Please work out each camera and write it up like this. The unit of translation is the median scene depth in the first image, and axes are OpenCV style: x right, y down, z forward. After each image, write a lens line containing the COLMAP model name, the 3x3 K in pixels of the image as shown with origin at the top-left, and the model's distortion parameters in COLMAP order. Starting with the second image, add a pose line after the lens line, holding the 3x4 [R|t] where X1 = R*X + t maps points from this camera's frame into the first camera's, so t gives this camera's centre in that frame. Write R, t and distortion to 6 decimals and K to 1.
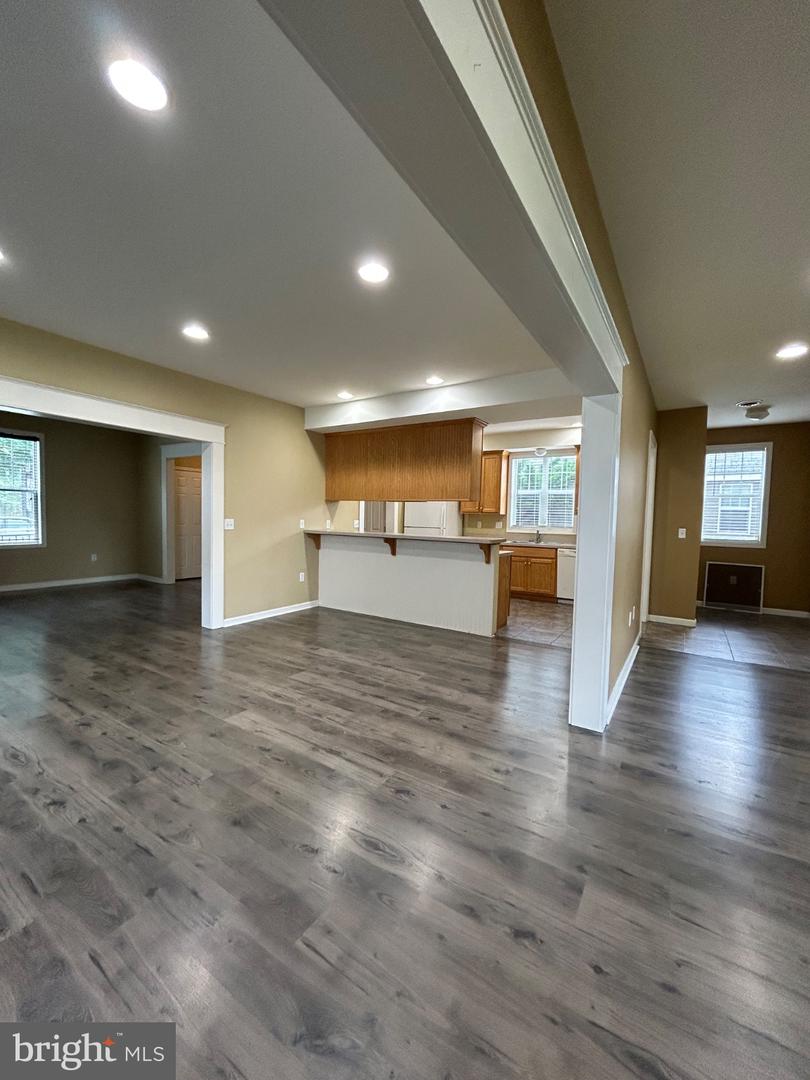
lens RADIAL K [[430.1, 0, 405.0], [0, 430.1, 540.0], [0, 0, 1]] dist [-0.001570, -0.000072]
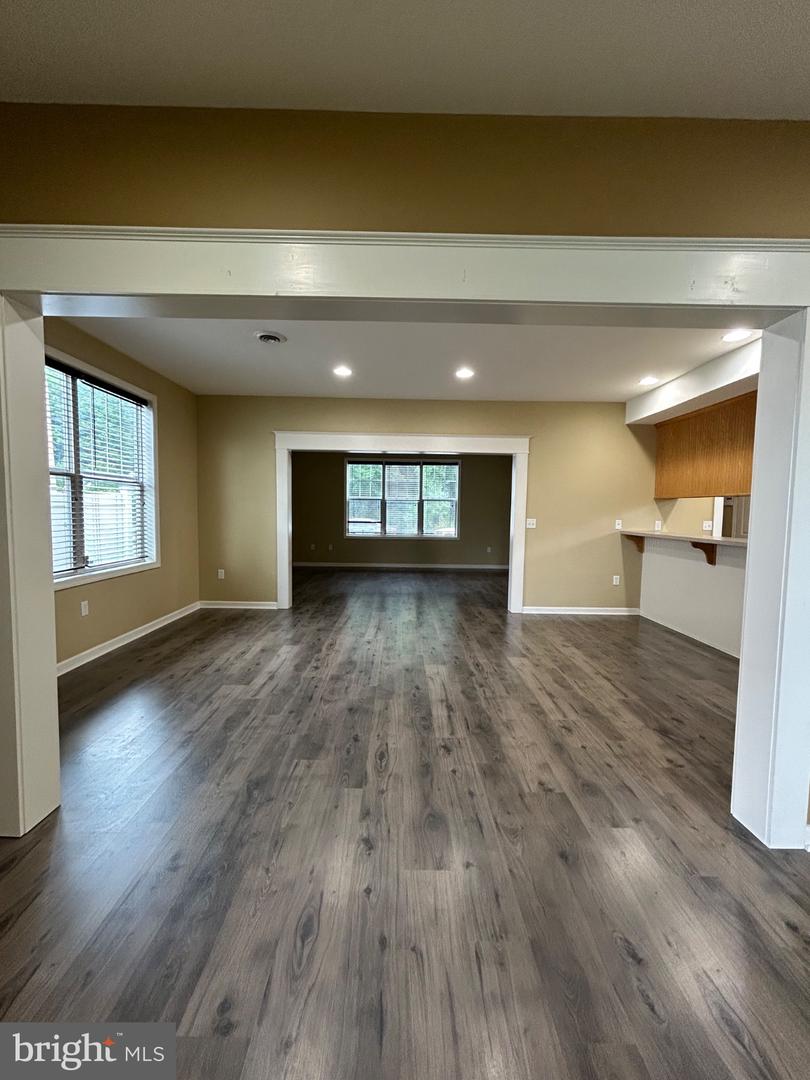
lens RADIAL K [[430.1, 0, 405.0], [0, 430.1, 540.0], [0, 0, 1]] dist [-0.001570, -0.000072]
pose [[0.556724, 0.038580, -0.829801, 0.484861], [-0.044962, 0.998856, 0.016275, 0.004333], [0.829480, 0.028249, 0.557821, 0.133352]]
